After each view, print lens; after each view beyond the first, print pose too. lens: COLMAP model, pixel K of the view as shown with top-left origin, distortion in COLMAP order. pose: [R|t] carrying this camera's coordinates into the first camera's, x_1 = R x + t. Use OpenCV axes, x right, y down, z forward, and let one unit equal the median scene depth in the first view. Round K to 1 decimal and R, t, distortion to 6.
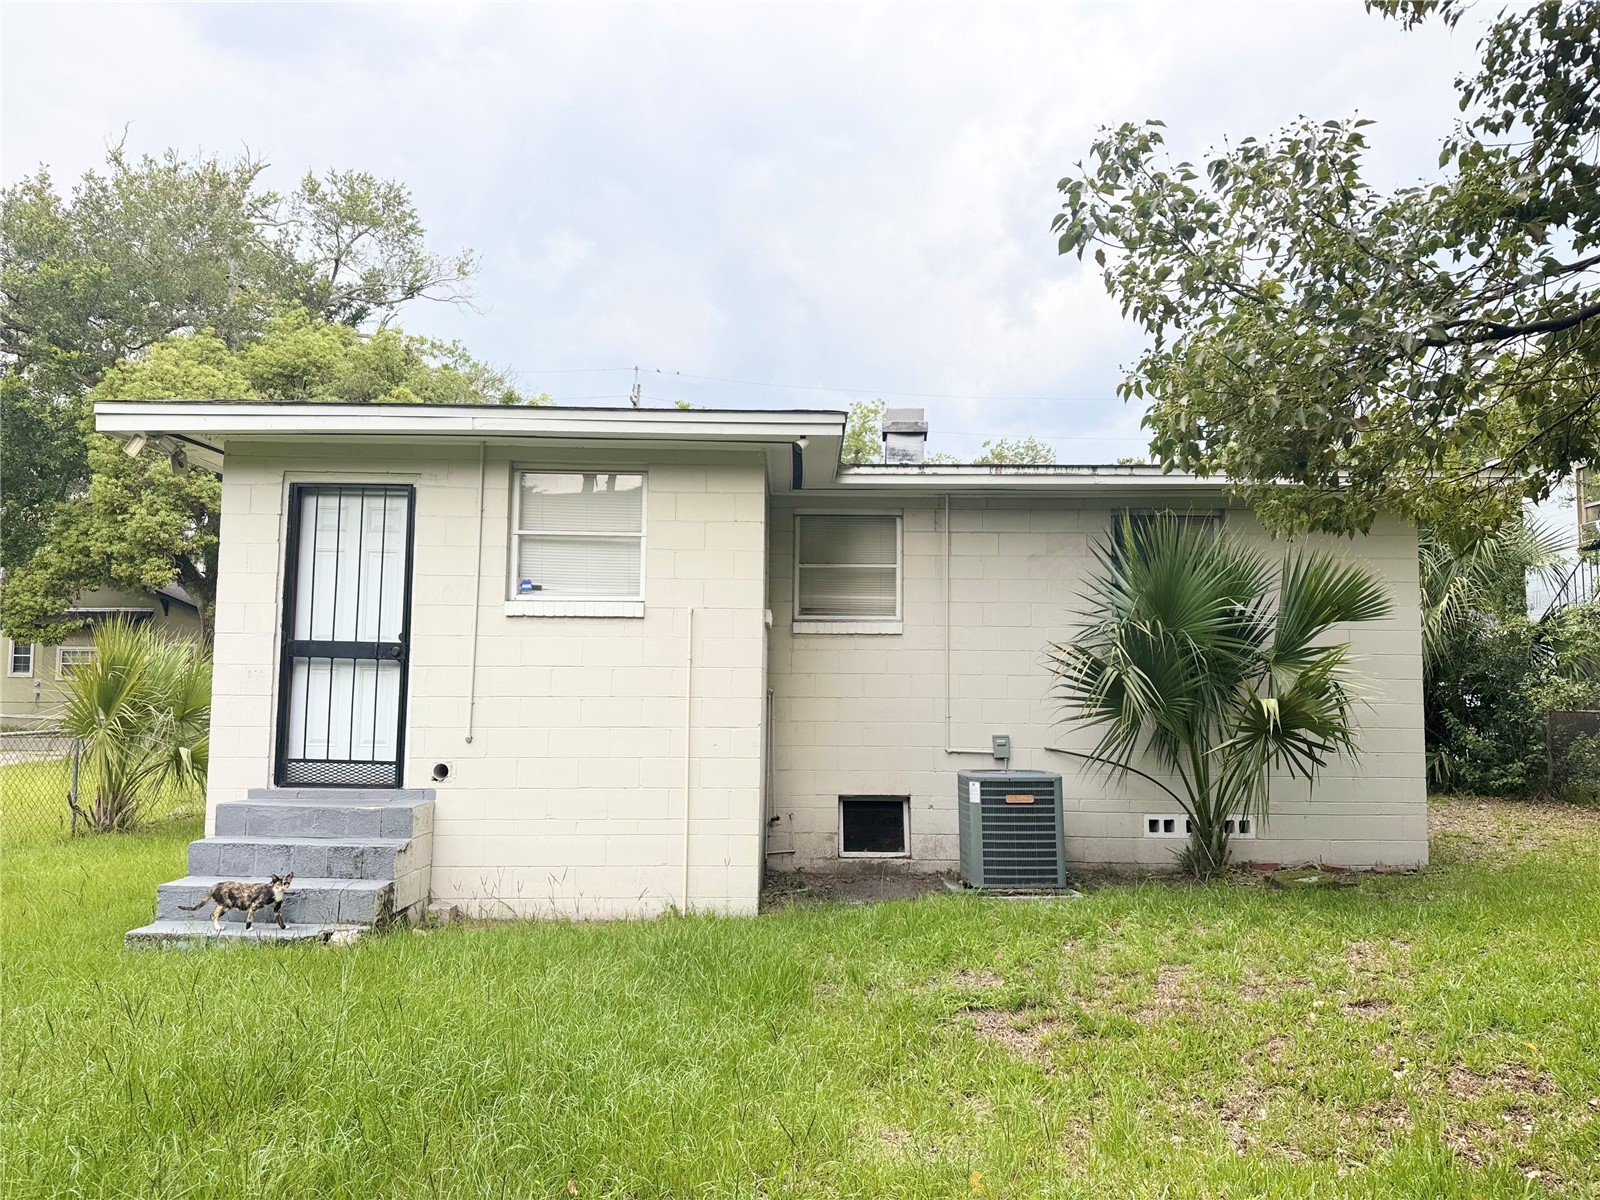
lens RADIAL K [[1131.9, 0, 798.2], [0, 1131.9, 605.3], [0, 0, 1]] dist [0.043535, -0.057693]
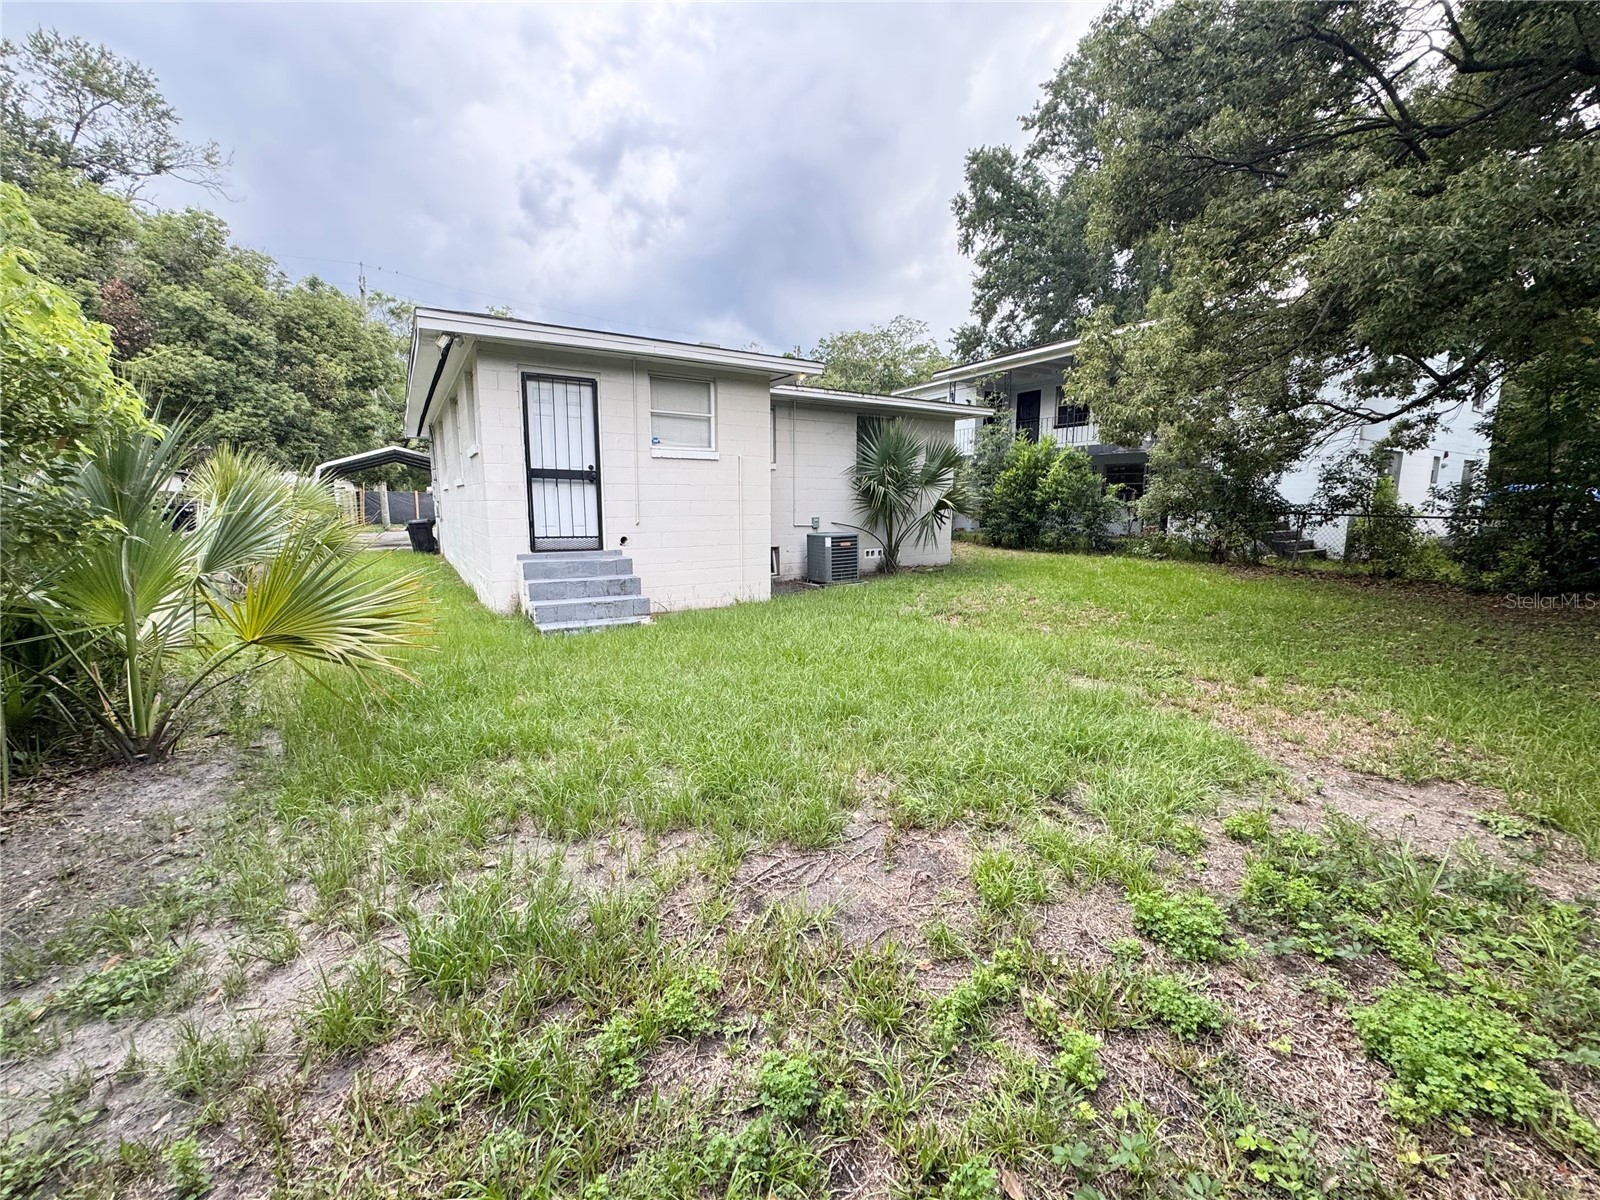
lens RADIAL K [[649.9, 0, 792.7], [0, 649.9, 586.2], [0, 0, 1]] dist [0.001752, 0.000493]
pose [[0.850226, -0.077475, 0.520686, -0.626462], [-0.033153, 0.979267, 0.199844, -0.003678], [-0.525373, -0.187175, 0.830029, -0.054132]]
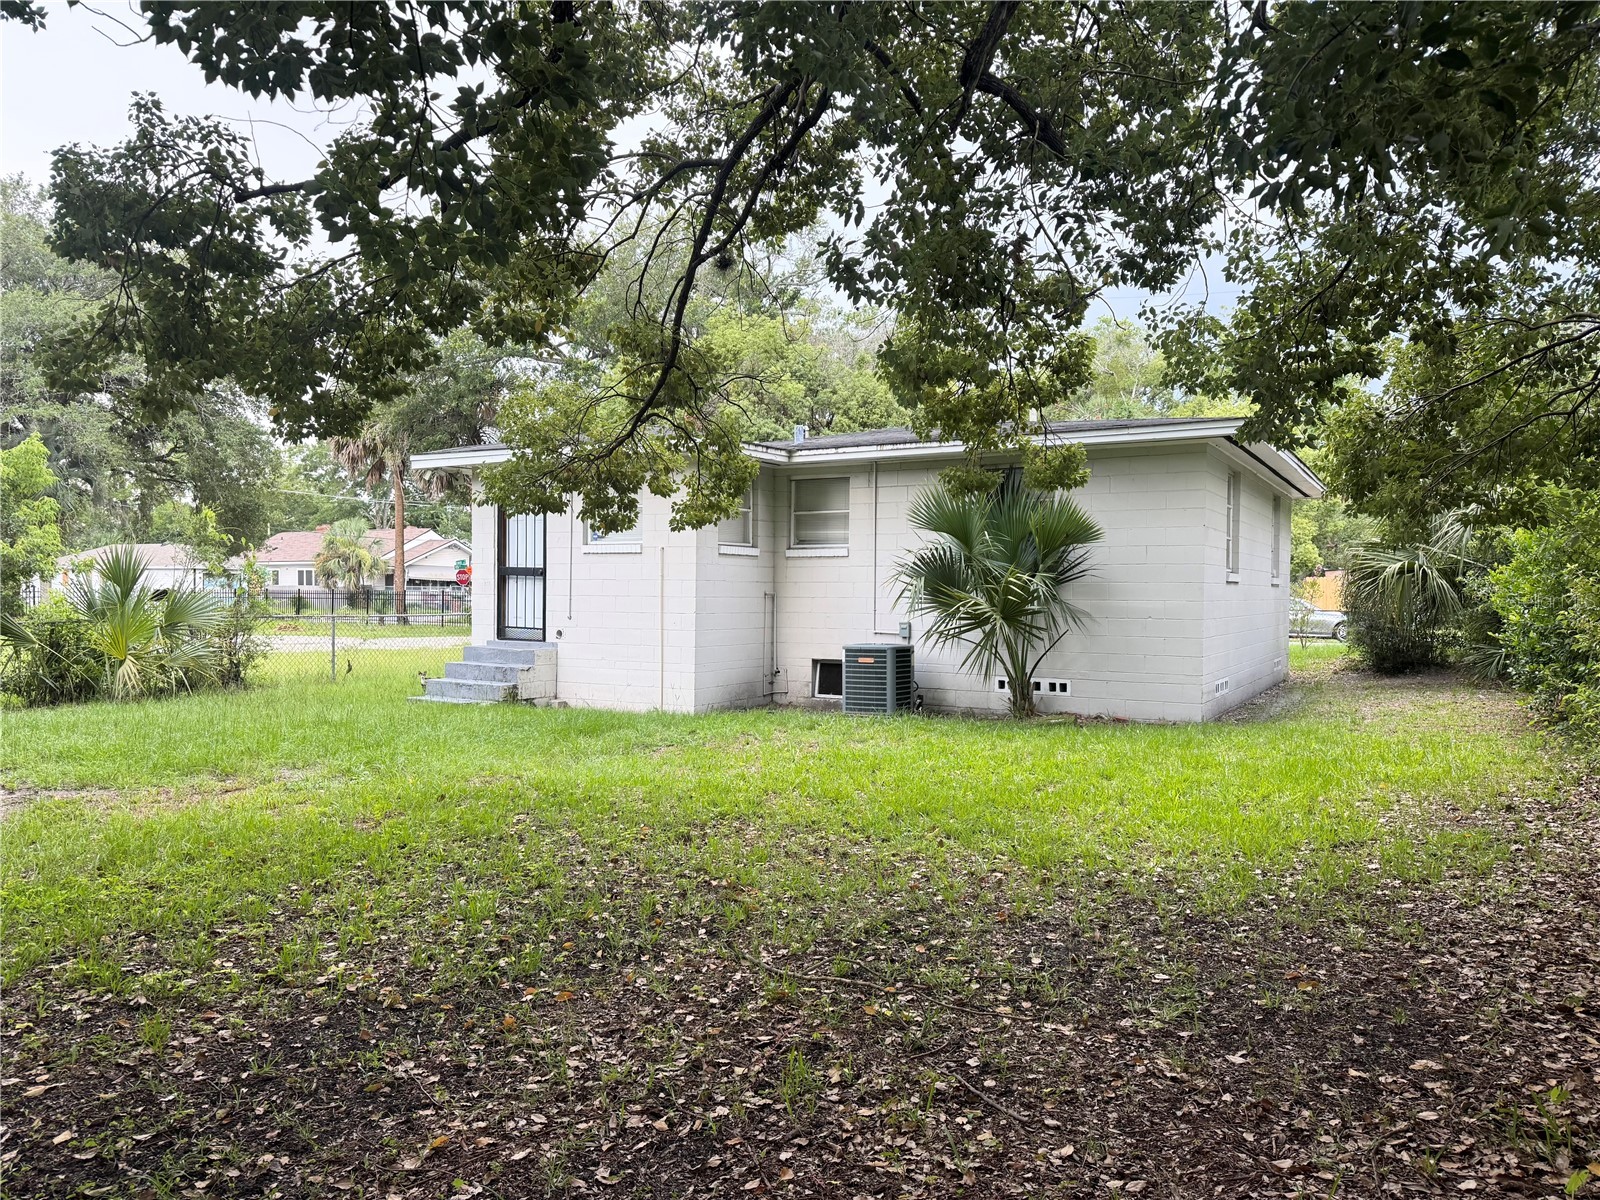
lens RADIAL K [[1131.9, 0, 798.2], [0, 1131.9, 605.3], [0, 0, 1]] dist [0.043535, -0.057693]
pose [[0.865855, 0.006585, -0.500252, 0.989216], [0.036855, 0.996357, 0.076906, -0.034920], [0.498936, -0.085026, 0.862458, -0.451289]]
